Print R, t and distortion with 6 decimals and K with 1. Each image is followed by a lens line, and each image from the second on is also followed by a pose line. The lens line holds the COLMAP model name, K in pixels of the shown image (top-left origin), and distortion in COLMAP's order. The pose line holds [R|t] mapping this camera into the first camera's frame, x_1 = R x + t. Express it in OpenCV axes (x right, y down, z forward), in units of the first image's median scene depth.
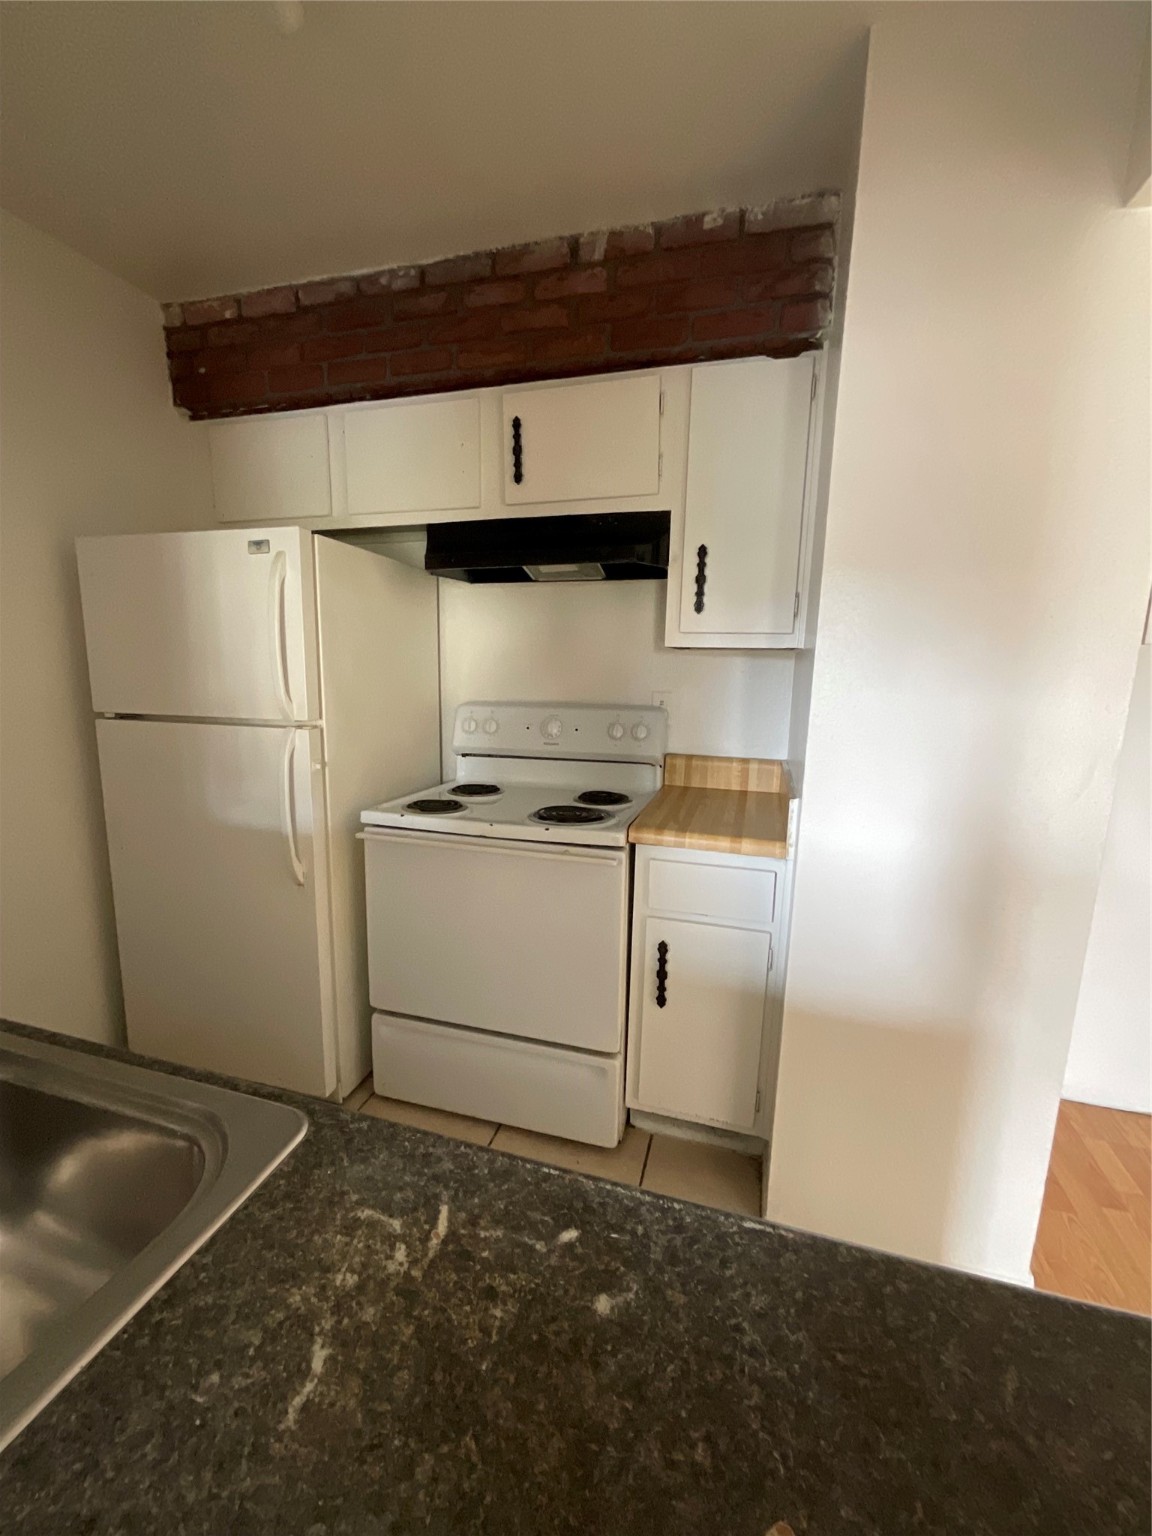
lens RADIAL K [[613.9, 0, 569.3], [0, 613.9, 771.5], [0, 0, 1]] dist [-0.007218, 0.004537]
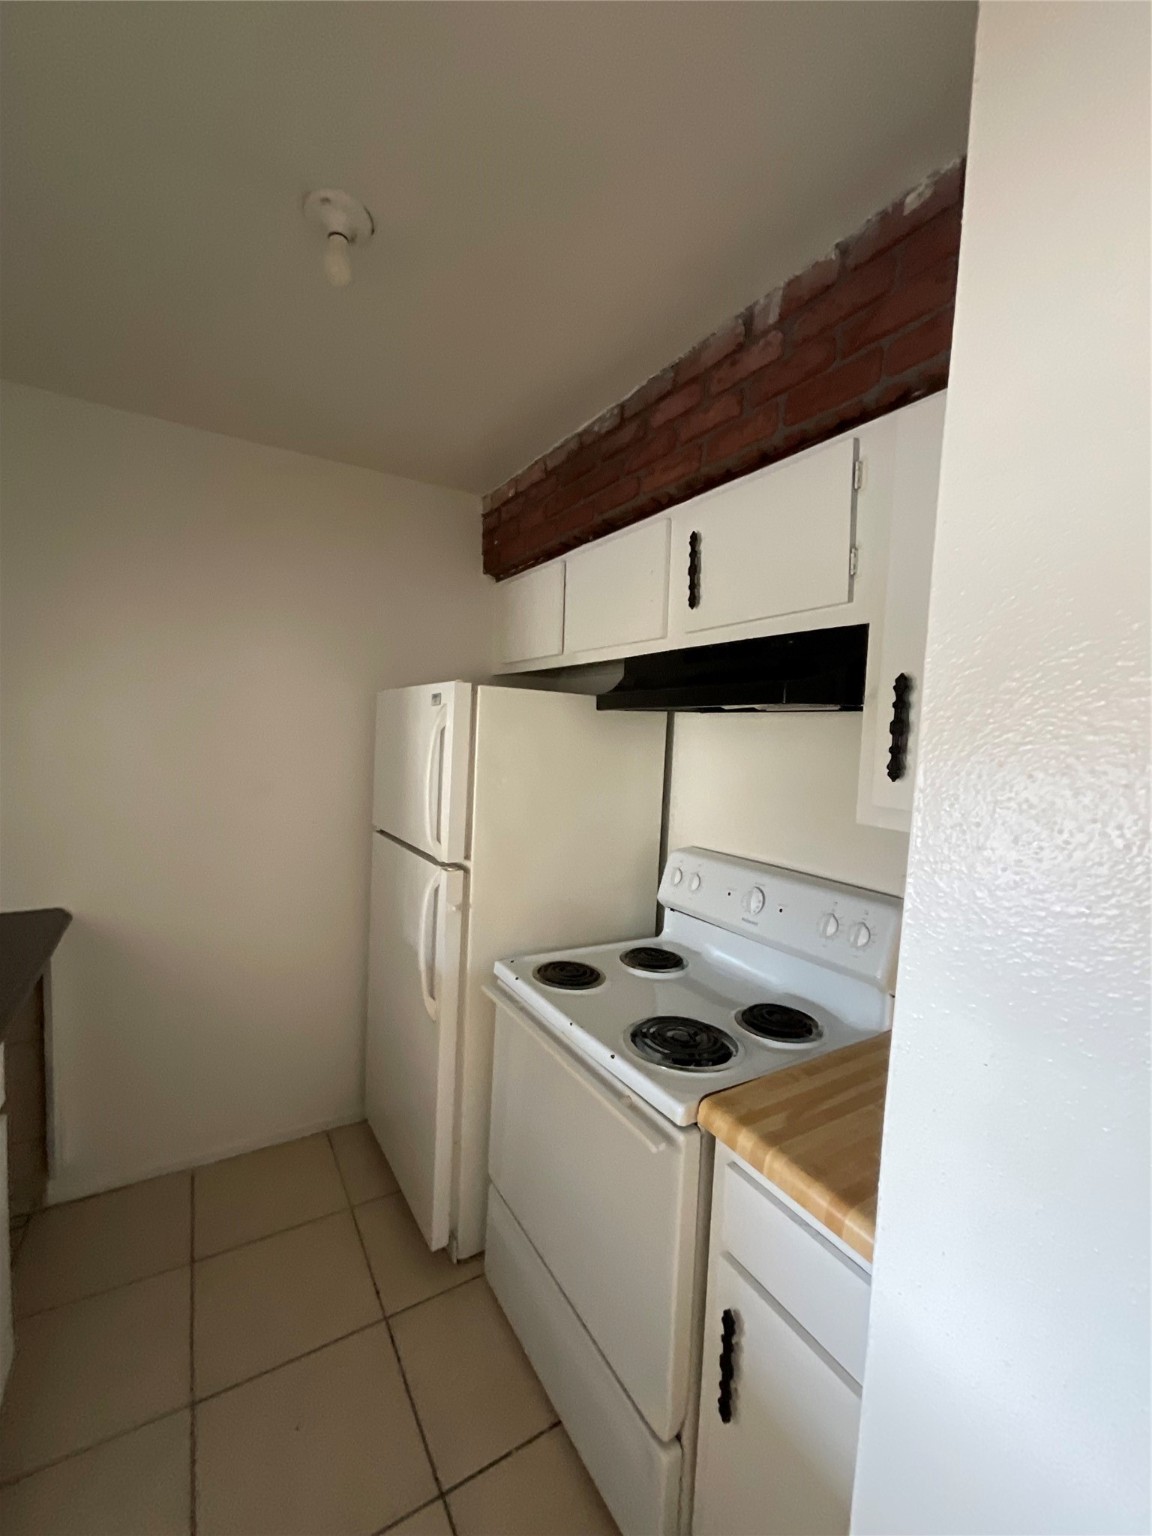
lens RADIAL K [[623.6, 0, 570.3], [0, 623.6, 773.6], [0, 0, 1]] dist [-0.001425, 0.000293]
pose [[0.741954, 0.056565, -0.668061, 0.388567], [-0.146211, 0.986103, -0.078890, -0.167633], [0.654314, 0.156211, 0.739913, 0.322048]]
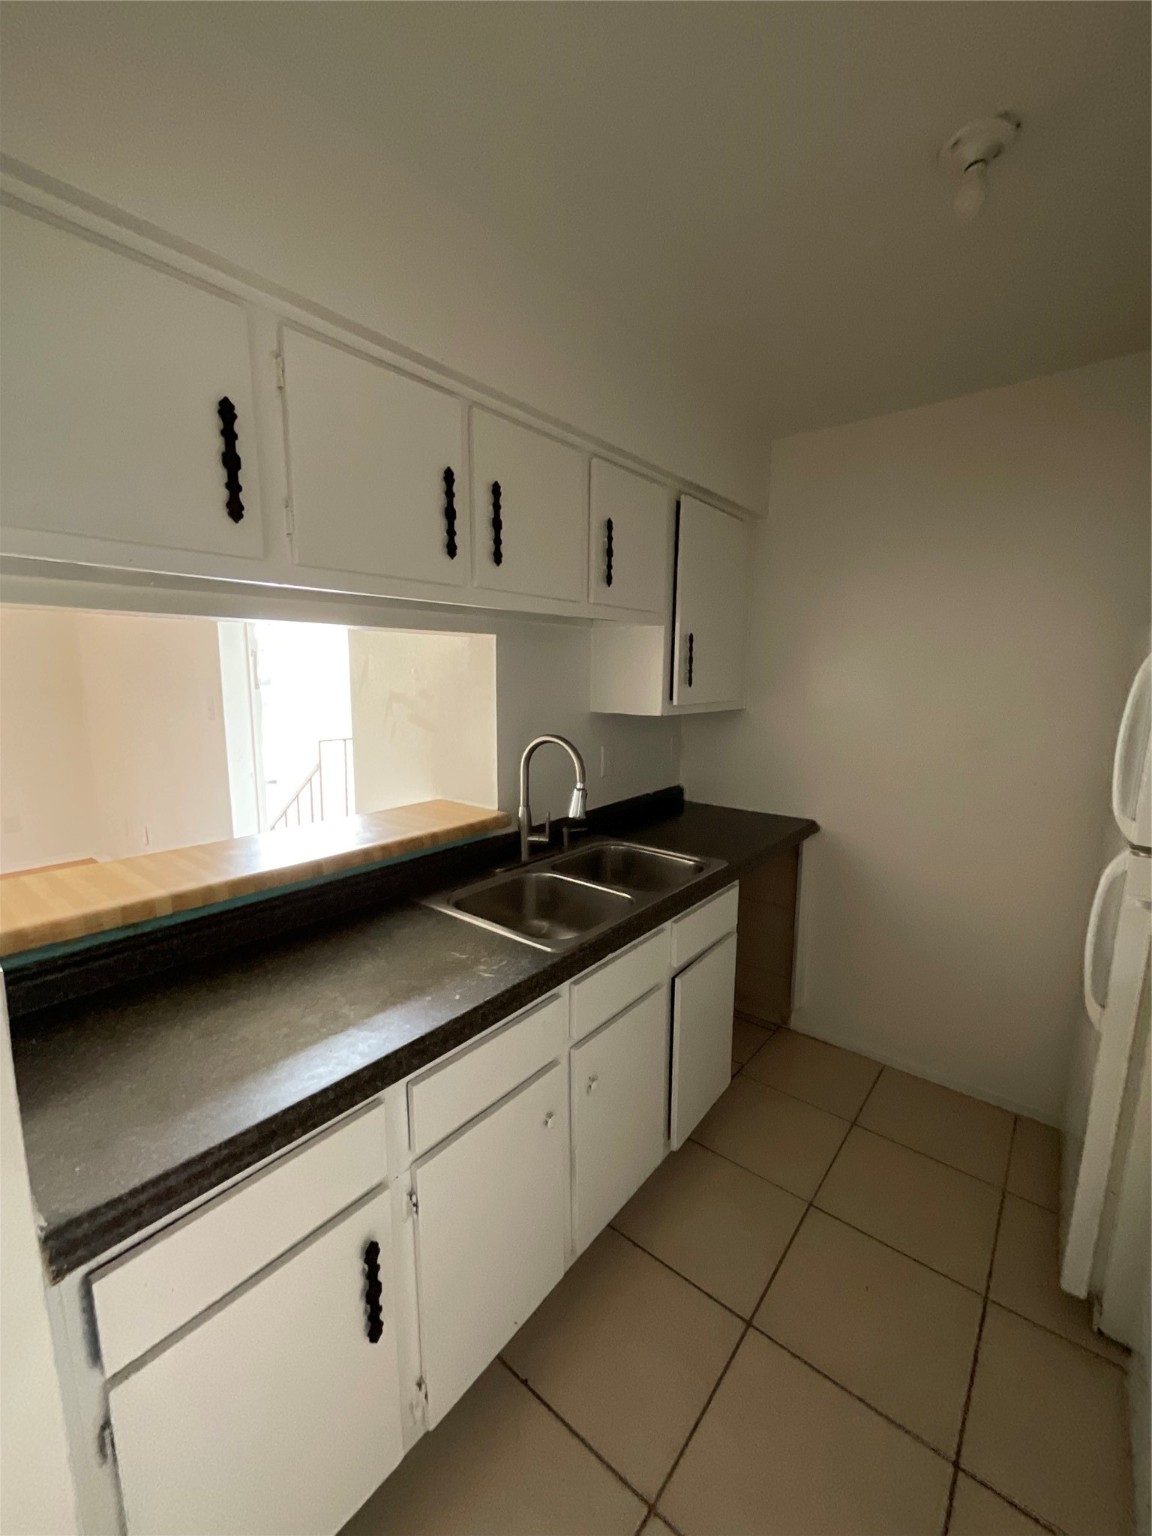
lens RADIAL K [[623.6, 0, 570.3], [0, 623.6, 773.6], [0, 0, 1]] dist [-0.001425, 0.000293]
pose [[-0.386477, 0.126845, -0.913535, 0.552877], [-0.178165, 0.961573, 0.208889, -0.198494], [0.904927, 0.243491, -0.349026, 0.545546]]
